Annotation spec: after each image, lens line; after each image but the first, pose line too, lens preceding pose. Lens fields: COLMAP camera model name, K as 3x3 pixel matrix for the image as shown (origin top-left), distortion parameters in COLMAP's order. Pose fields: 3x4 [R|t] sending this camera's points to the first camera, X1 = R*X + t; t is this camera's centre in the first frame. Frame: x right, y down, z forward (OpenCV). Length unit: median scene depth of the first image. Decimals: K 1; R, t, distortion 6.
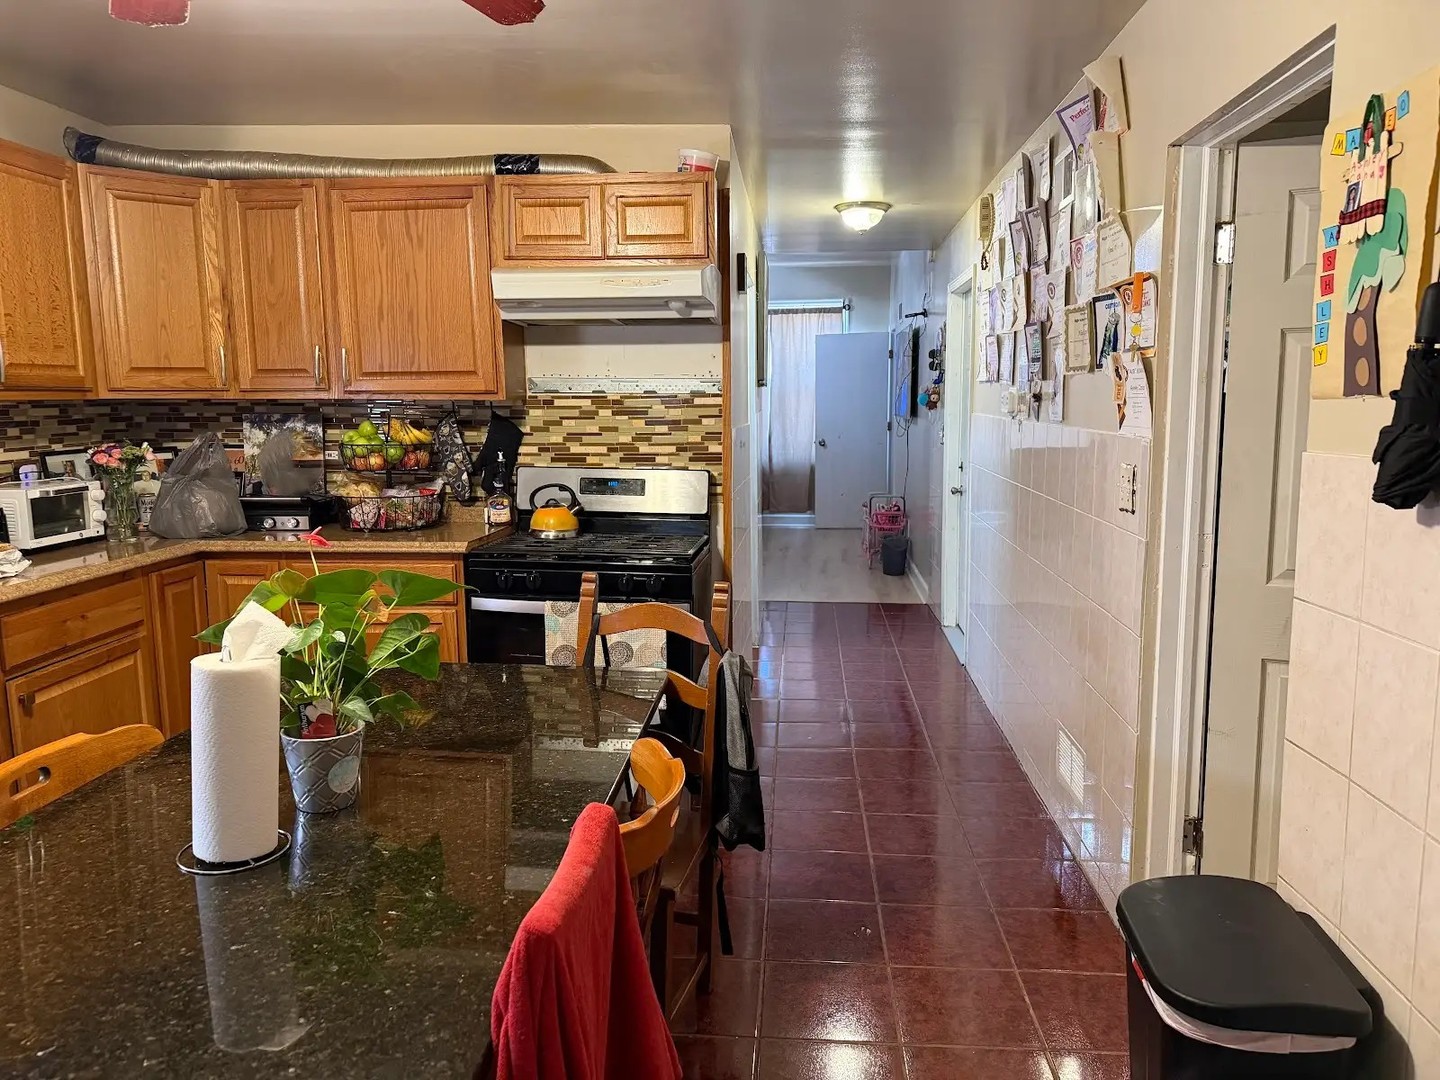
lens RADIAL K [[1011.3, 0, 716.2], [0, 1011.3, 538.8], [0, 0, 1]] dist [0.109247, -0.150722]
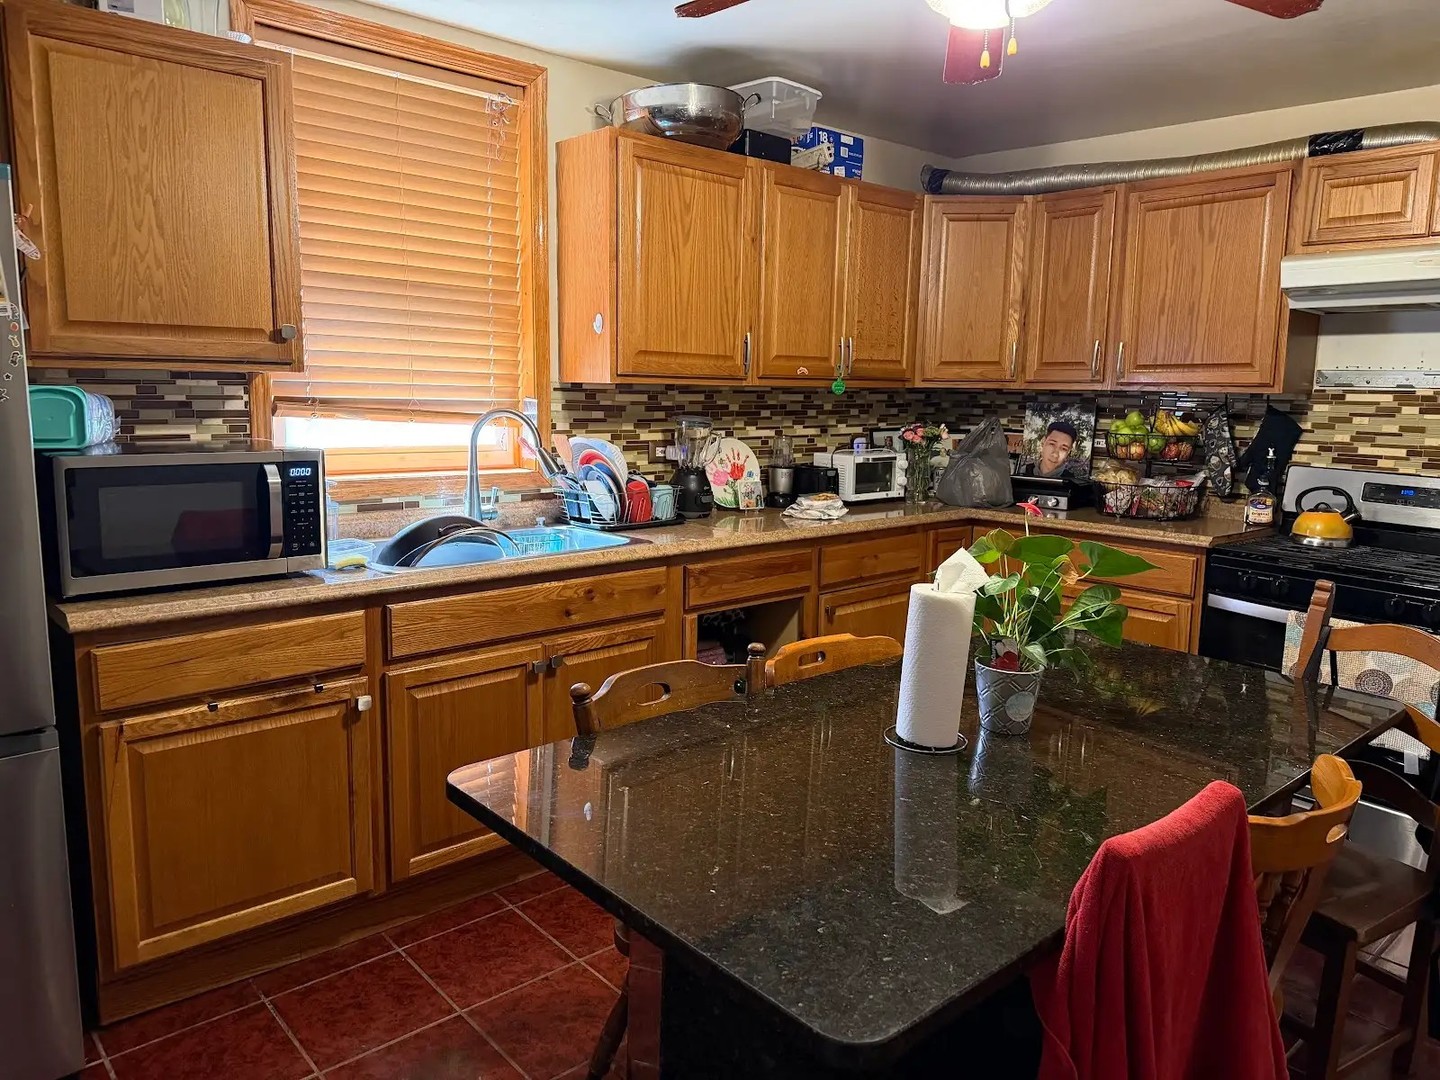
lens RADIAL K [[1011.3, 0, 716.2], [0, 1011.3, 538.8], [0, 0, 1]] dist [0.109247, -0.150722]
pose [[0.727387, 0.121861, -0.675321, 0.072634], [-0.116973, 0.991722, 0.052964, 0.007805], [0.676185, 0.040469, 0.735620, -0.052255]]
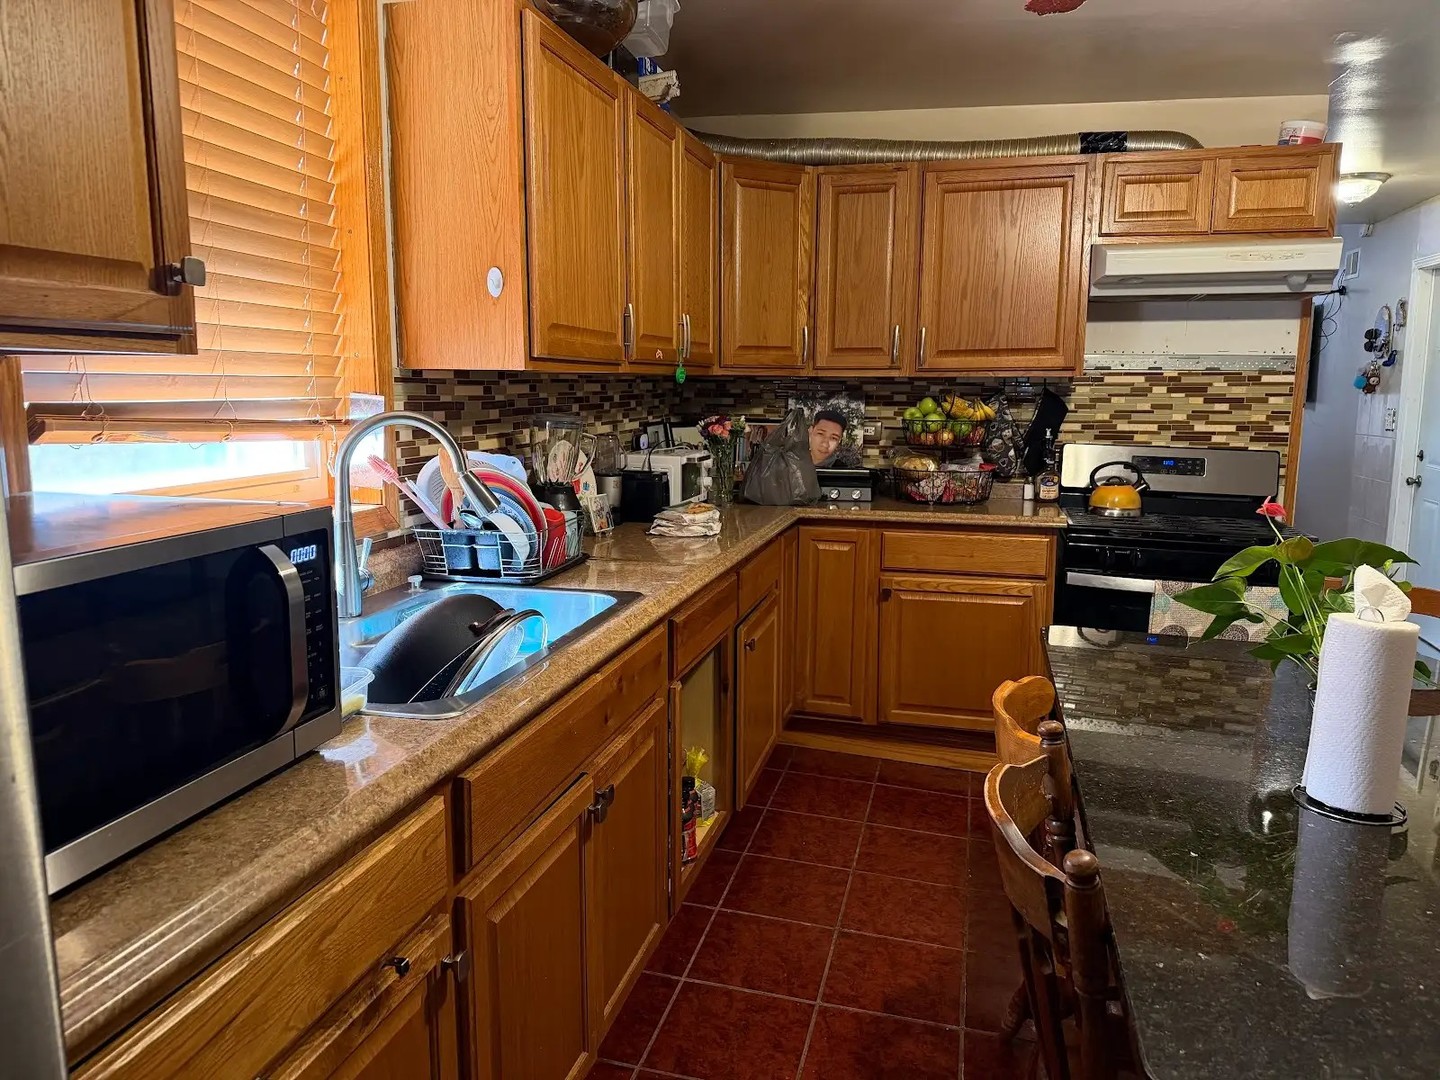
lens RADIAL K [[1011.3, 0, 716.2], [0, 1011.3, 538.8], [0, 0, 1]] dist [0.109247, -0.150722]
pose [[0.986881, 0.035871, -0.157413, -0.392741], [-0.033557, 0.999286, 0.017334, 0.017452], [0.157922, -0.011824, 0.987381, -0.053949]]
